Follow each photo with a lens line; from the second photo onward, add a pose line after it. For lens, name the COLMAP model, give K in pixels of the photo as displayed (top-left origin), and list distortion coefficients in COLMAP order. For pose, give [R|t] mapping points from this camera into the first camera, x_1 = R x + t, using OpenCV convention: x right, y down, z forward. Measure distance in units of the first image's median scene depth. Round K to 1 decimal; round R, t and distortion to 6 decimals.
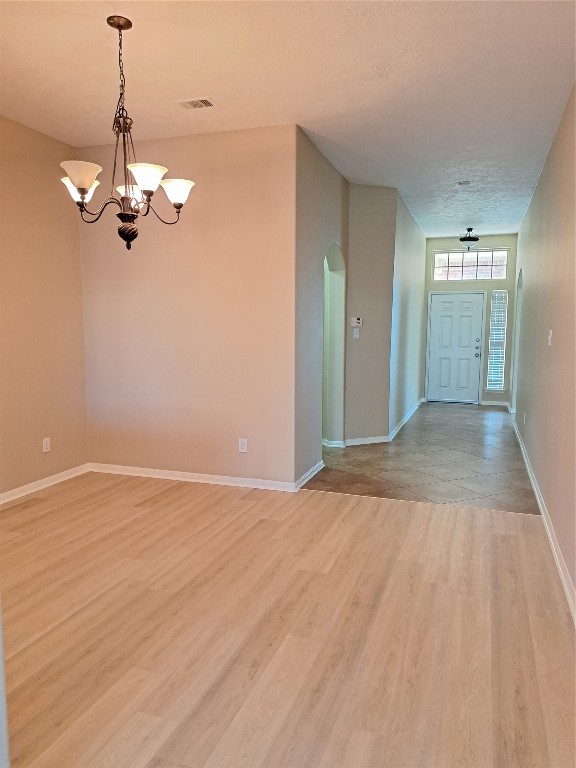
lens RADIAL K [[548.8, 0, 288.0], [0, 548.8, 384.0], [0, 0, 1]] dist [0.082832, -0.090742]
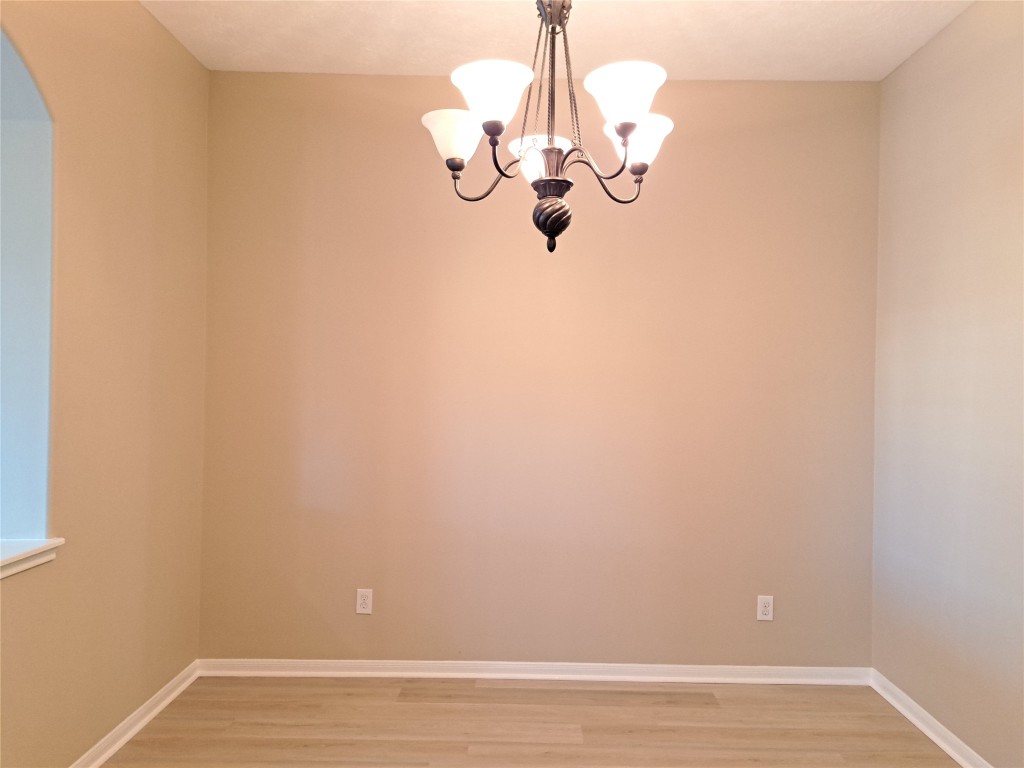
lens RADIAL K [[731.7, 0, 512.0], [0, 731.7, 384.0], [0, 0, 1]] dist [0.082832, -0.090742]
pose [[0.323385, -0.001421, -0.946266, 0.226605], [-0.107549, 0.993464, -0.038246, -0.068723], [0.940136, 0.114138, 0.321118, 0.544078]]
